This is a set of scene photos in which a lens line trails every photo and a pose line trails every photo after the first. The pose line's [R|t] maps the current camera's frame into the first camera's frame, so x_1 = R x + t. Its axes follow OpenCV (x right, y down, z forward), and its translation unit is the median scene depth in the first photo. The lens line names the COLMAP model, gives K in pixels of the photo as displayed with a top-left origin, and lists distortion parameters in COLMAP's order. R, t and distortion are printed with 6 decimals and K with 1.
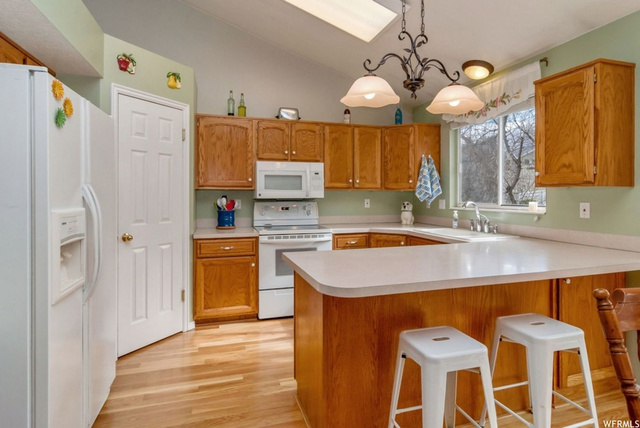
lens RADIAL K [[353.9, 0, 323.9], [0, 353.9, 198.5], [0, 0, 1]] dist [-0.001307, 0.000247]
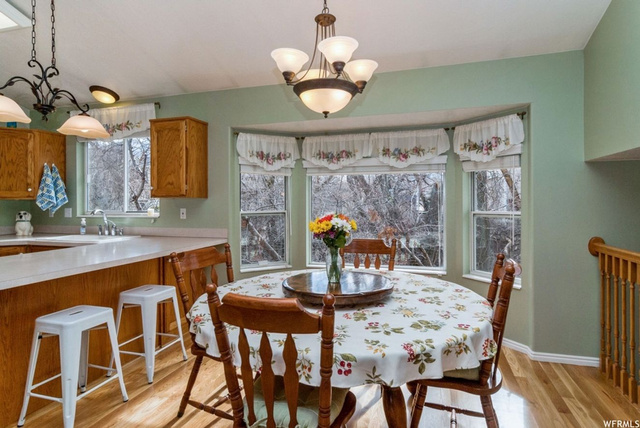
lens RADIAL K [[353.9, 0, 323.9], [0, 353.9, 198.5], [0, 0, 1]] dist [-0.001307, 0.000247]
pose [[0.571597, 0.003675, 0.820526, -0.107166], [0.013694, 0.999808, -0.014017, -0.000505], [-0.820420, 0.019248, 0.571437, -0.250660]]
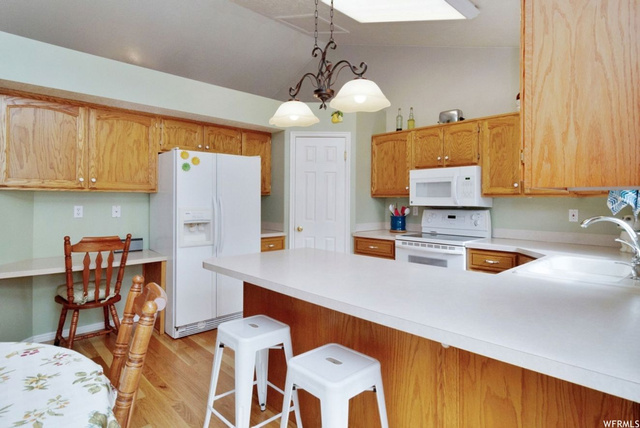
lens RADIAL K [[353.9, 0, 323.9], [0, 353.9, 198.5], [0, 0, 1]] dist [-0.001307, 0.000247]
pose [[0.441689, -0.001524, -0.897167, 0.739740], [-0.016318, 0.999819, -0.009732, -0.007323], [0.897020, 0.018939, 0.441584, 0.349892]]
